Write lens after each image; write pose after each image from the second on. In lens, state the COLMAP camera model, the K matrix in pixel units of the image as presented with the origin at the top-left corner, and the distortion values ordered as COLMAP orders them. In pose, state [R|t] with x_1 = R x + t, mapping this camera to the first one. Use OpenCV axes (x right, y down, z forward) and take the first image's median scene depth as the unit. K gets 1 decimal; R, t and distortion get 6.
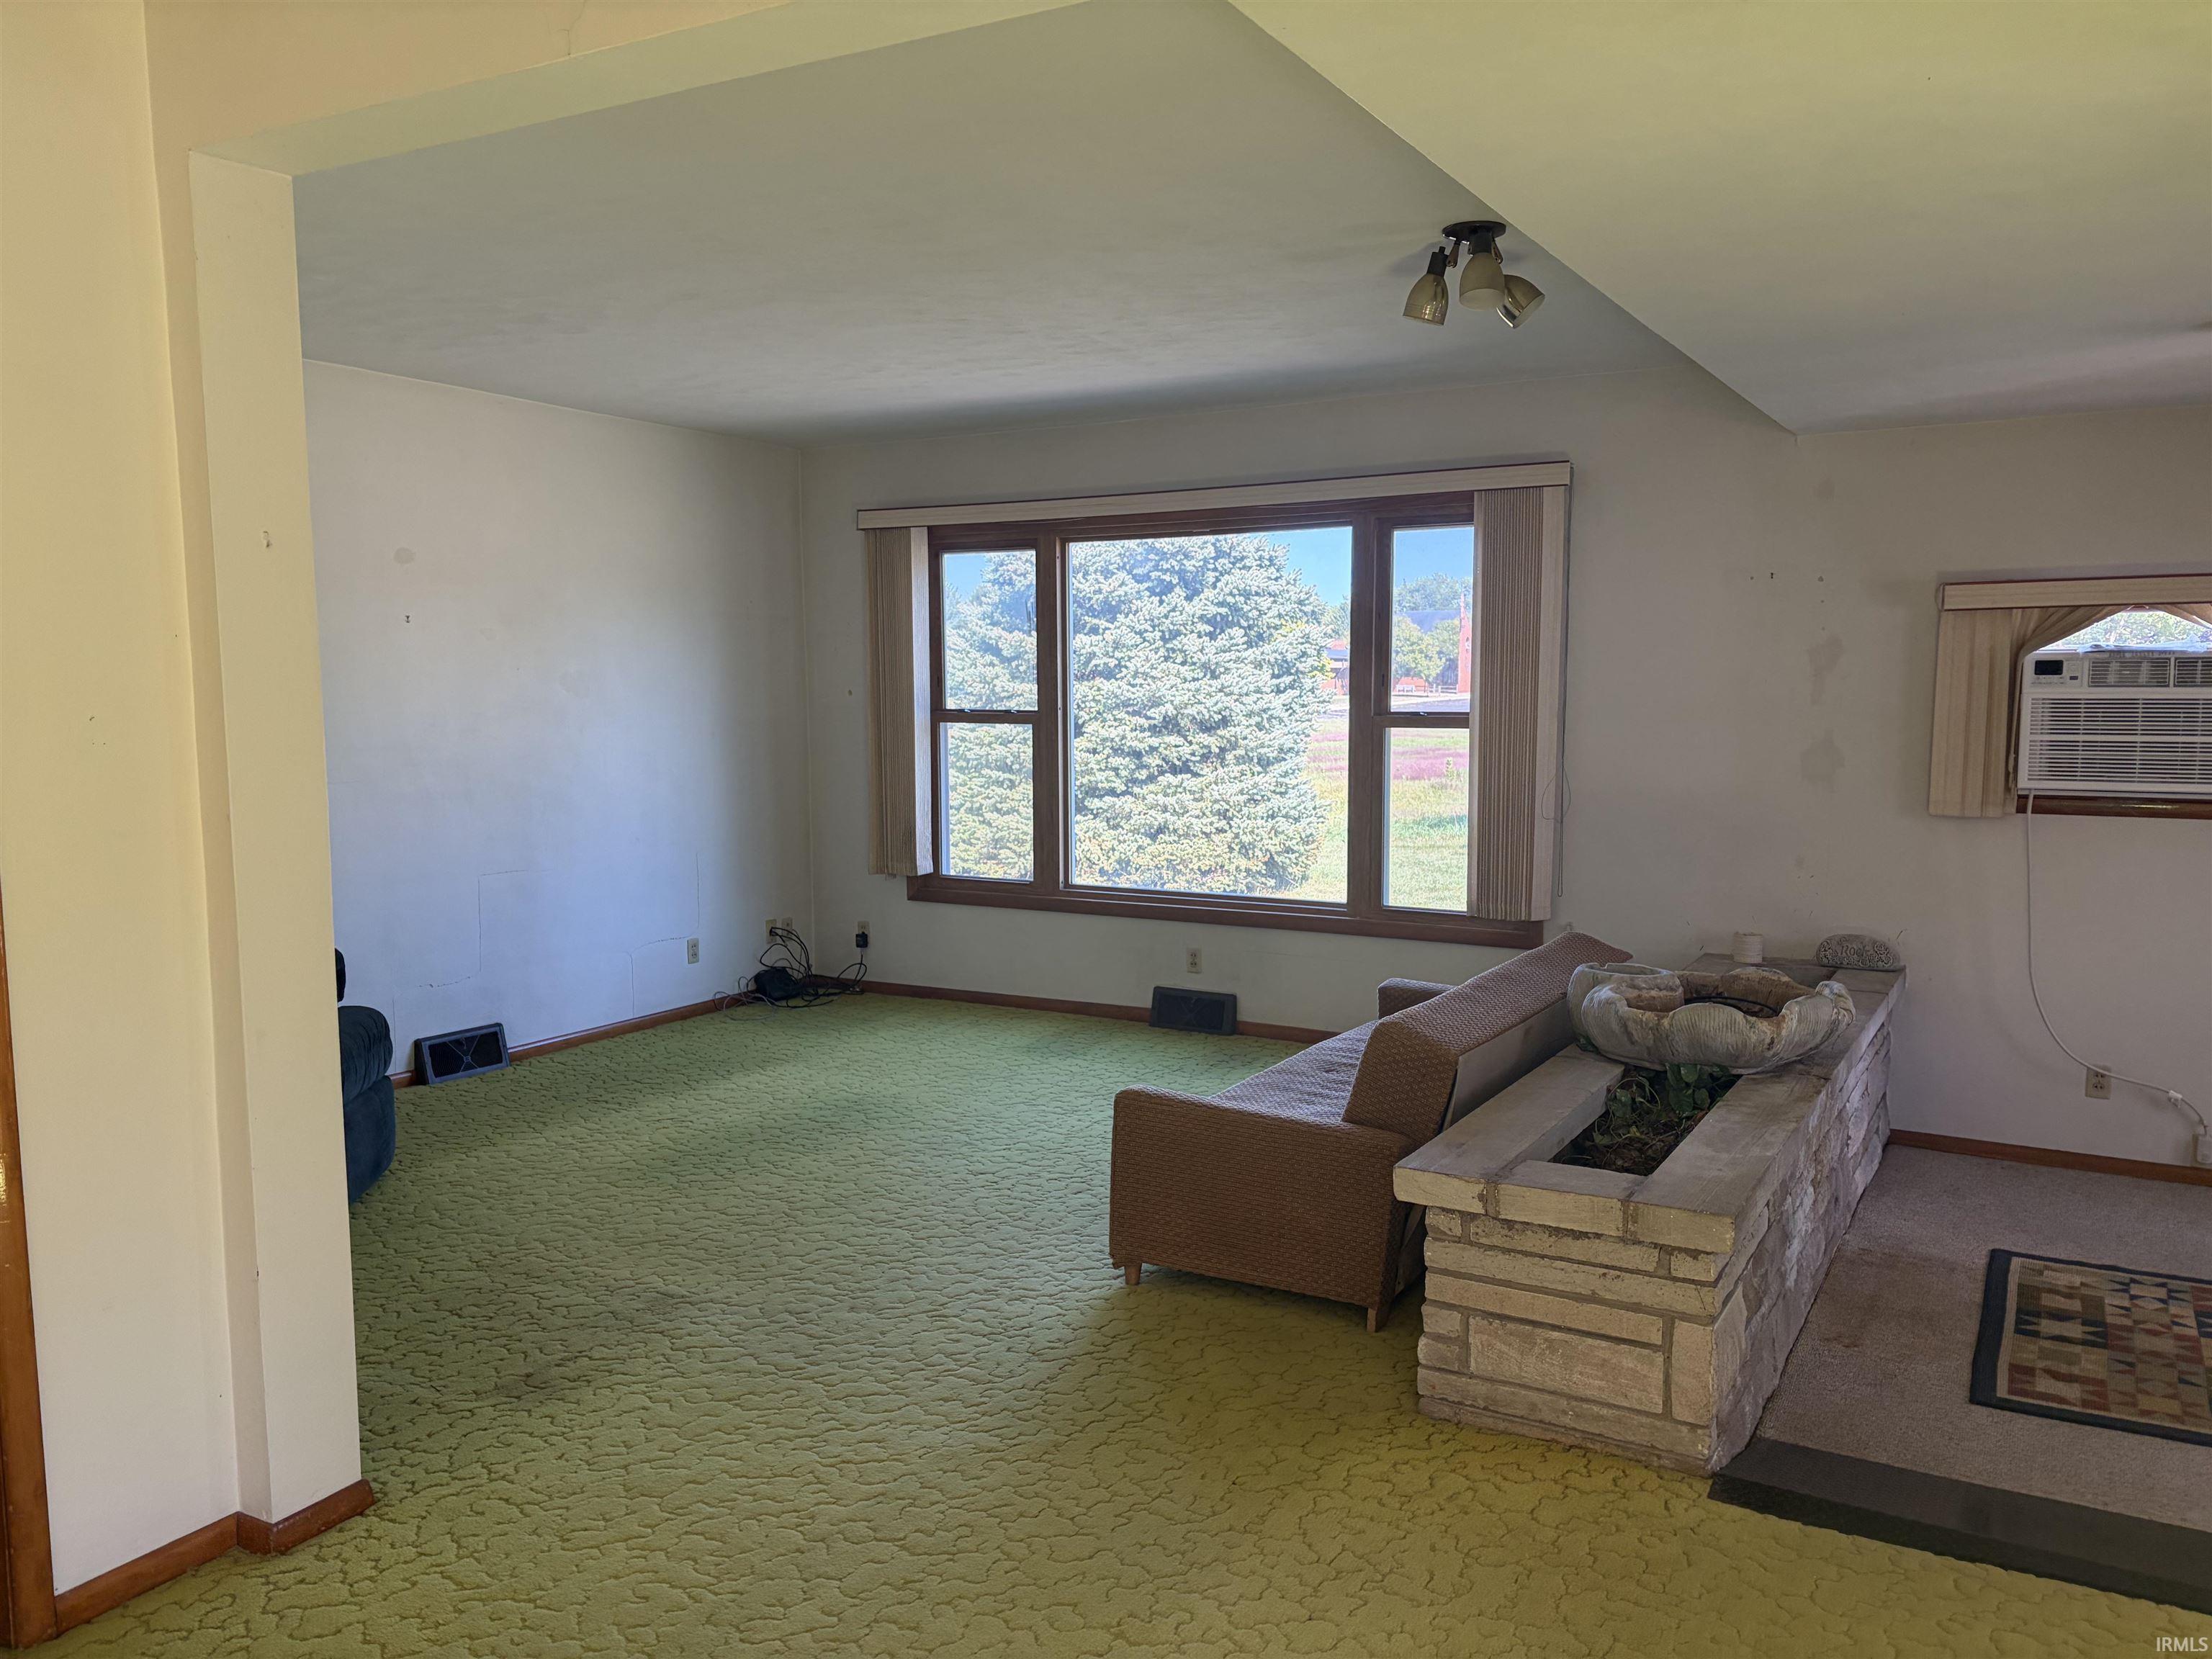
lens RADIAL K [[1690.9, 0, 1110.7], [0, 1690.9, 845.8], [0, 0, 1]] dist [0.011795, 0.000496]
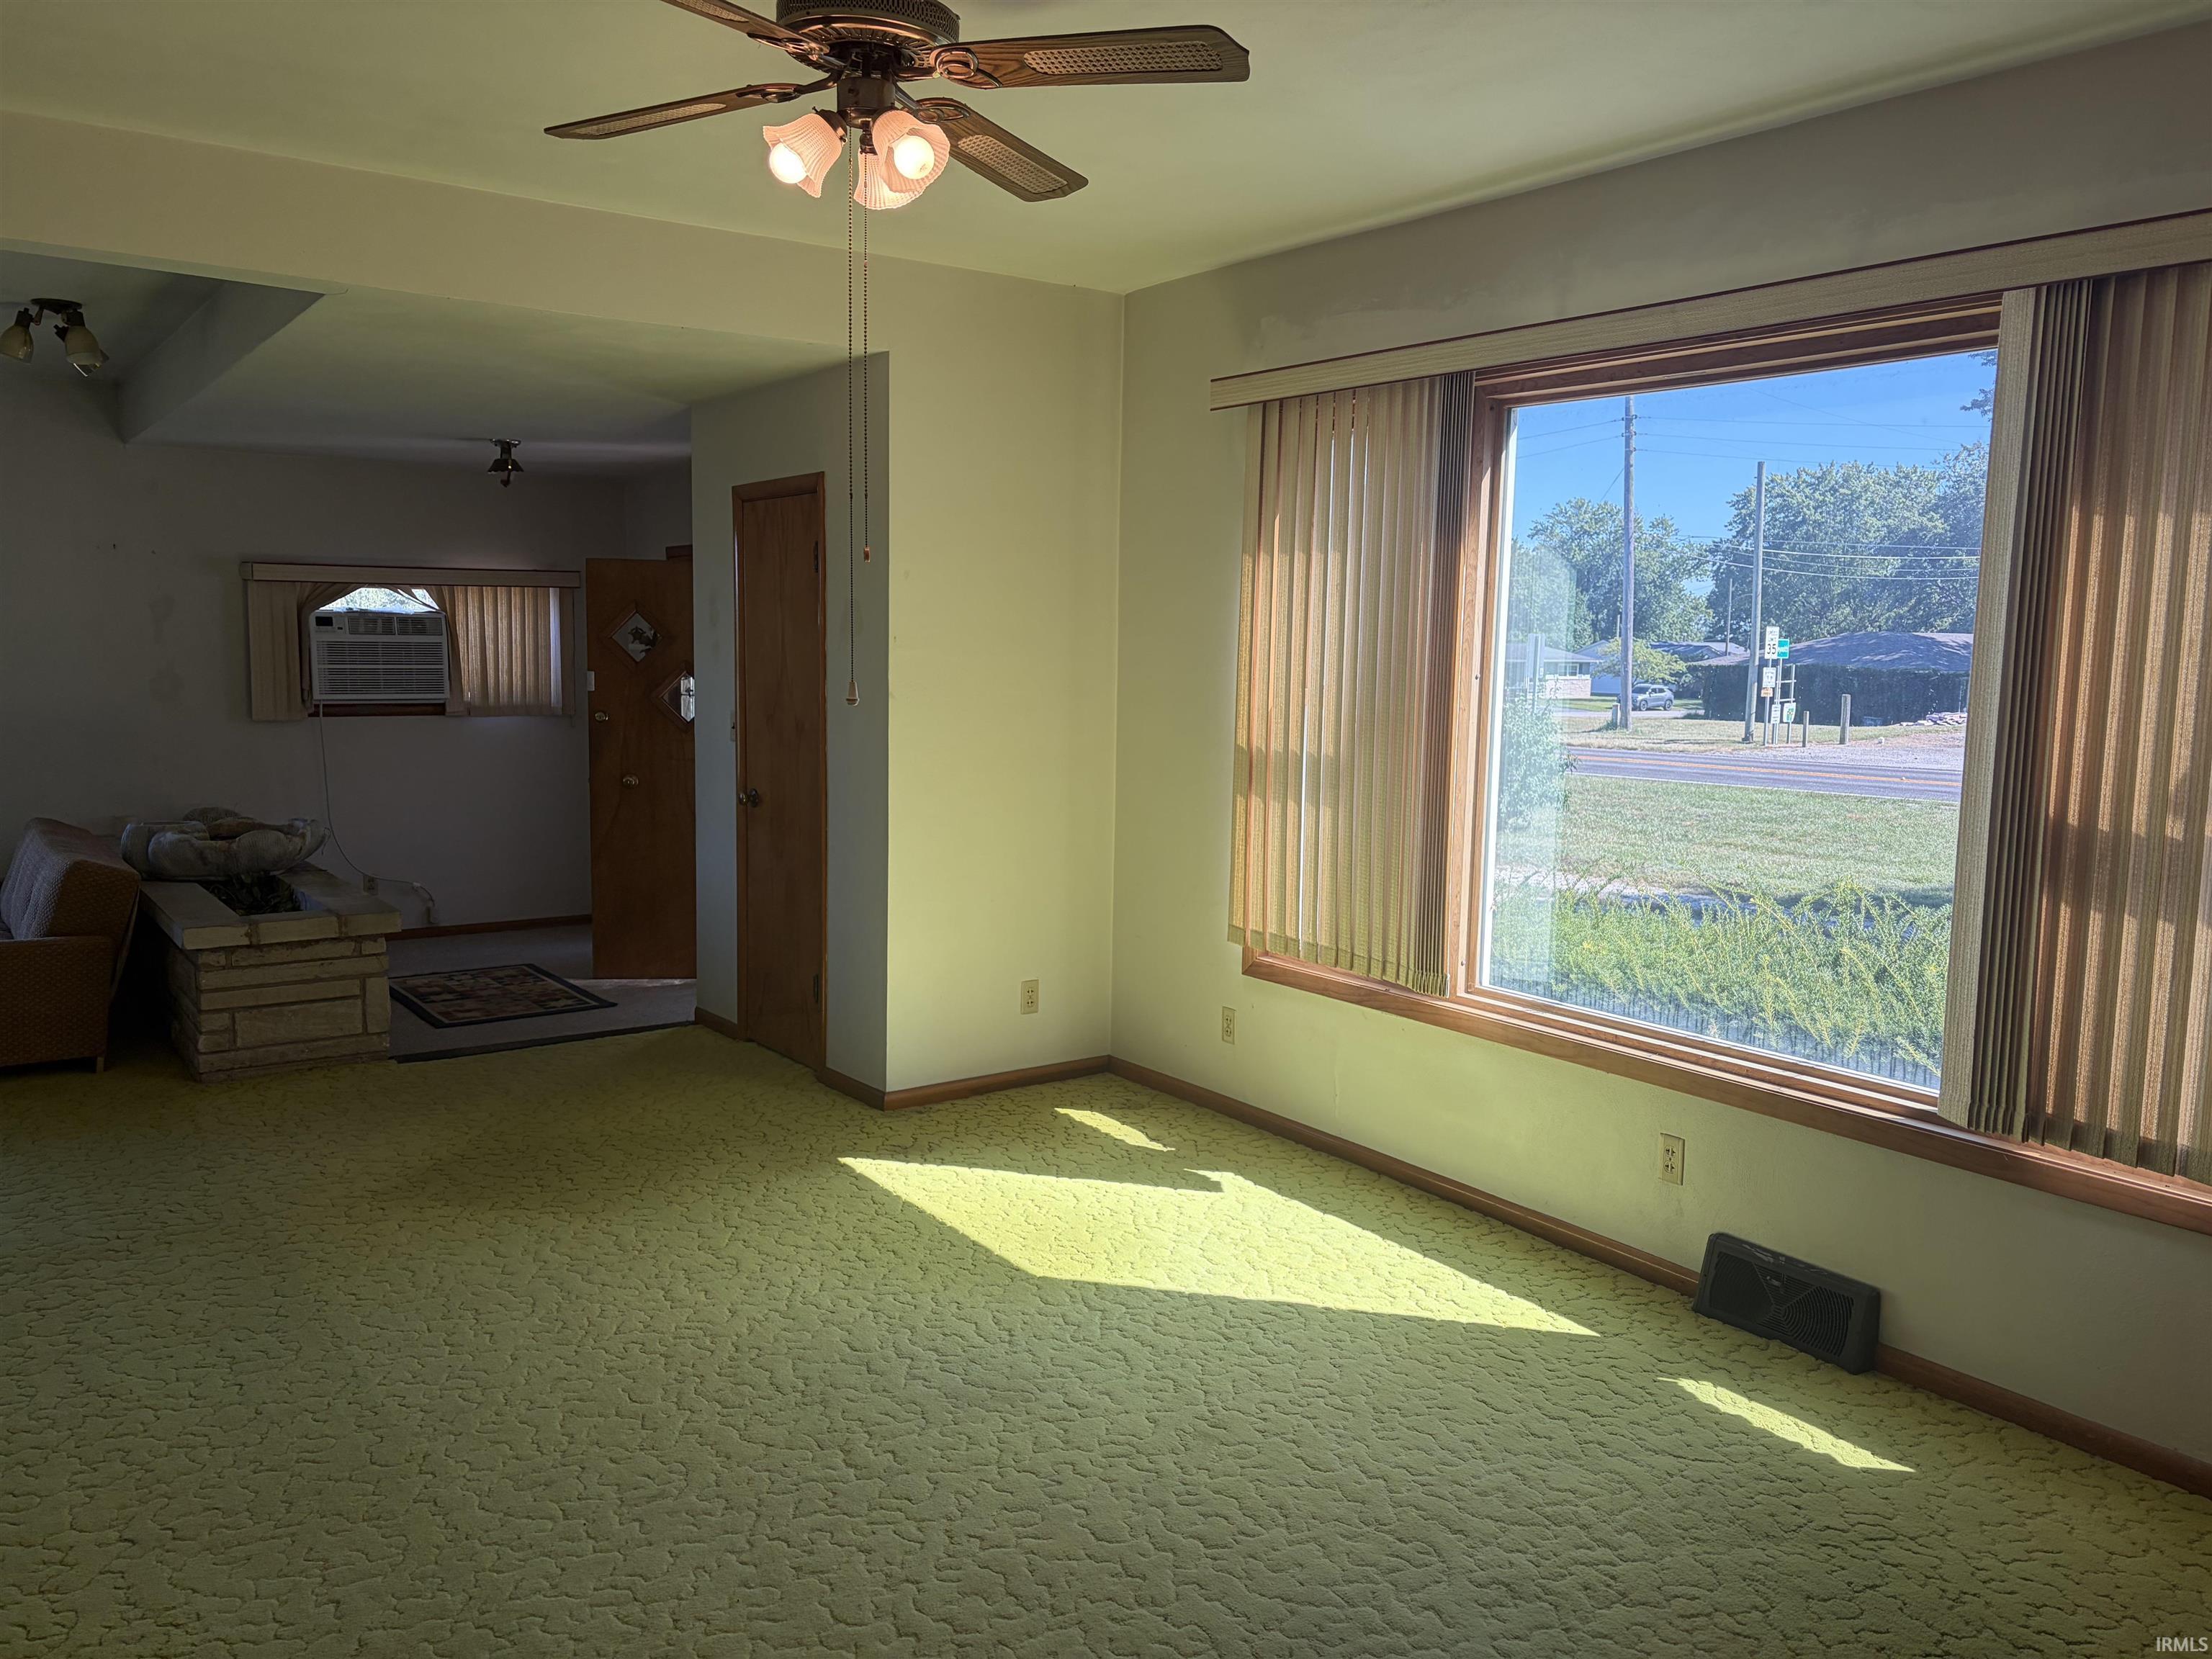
lens RADIAL K [[1690.9, 0, 1113.4], [0, 1690.9, 819.7], [0, 0, 1]] dist [0.011795, 0.000496]
pose [[0.406345, -0.084917, 0.909765, -0.746747], [0.074739, 0.995425, 0.059531, 0.047712], [-0.910658, 0.043805, 0.410832, -0.367541]]
